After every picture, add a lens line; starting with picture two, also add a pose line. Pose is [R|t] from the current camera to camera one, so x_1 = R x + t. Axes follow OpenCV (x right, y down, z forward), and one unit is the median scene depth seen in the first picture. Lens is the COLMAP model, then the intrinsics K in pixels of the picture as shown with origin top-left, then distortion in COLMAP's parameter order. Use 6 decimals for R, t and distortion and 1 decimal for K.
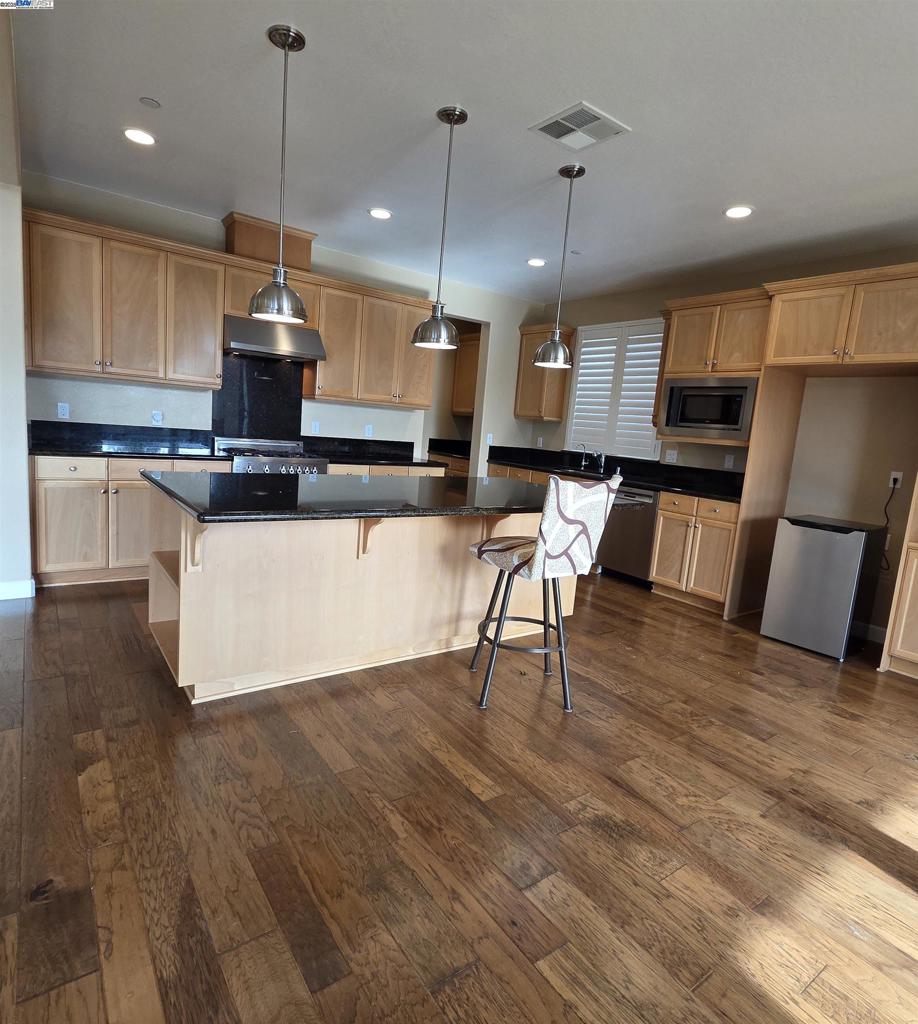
lens RADIAL K [[581.1, 0, 458.0], [0, 581.1, 510.0], [0, 0, 1]] dist [0.001416, -0.000981]
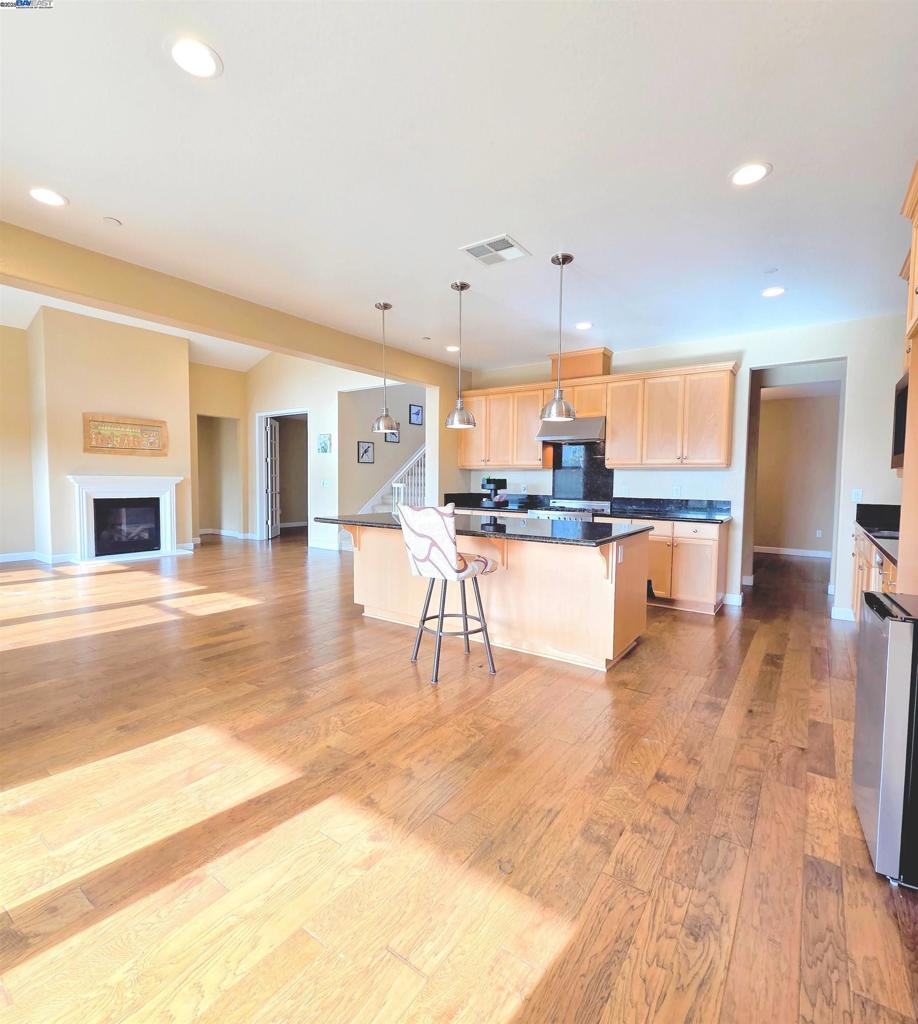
lens RADIAL K [[502.8, 0, 454.0], [0, 502.8, 512.5], [0, 0, 1]] dist [0.007112, 0.000154]
pose [[0.315833, -0.014939, -0.948697, 0.866611], [-0.124464, 0.990584, -0.057034, 0.015341], [0.940616, 0.136092, 0.310999, 0.426446]]
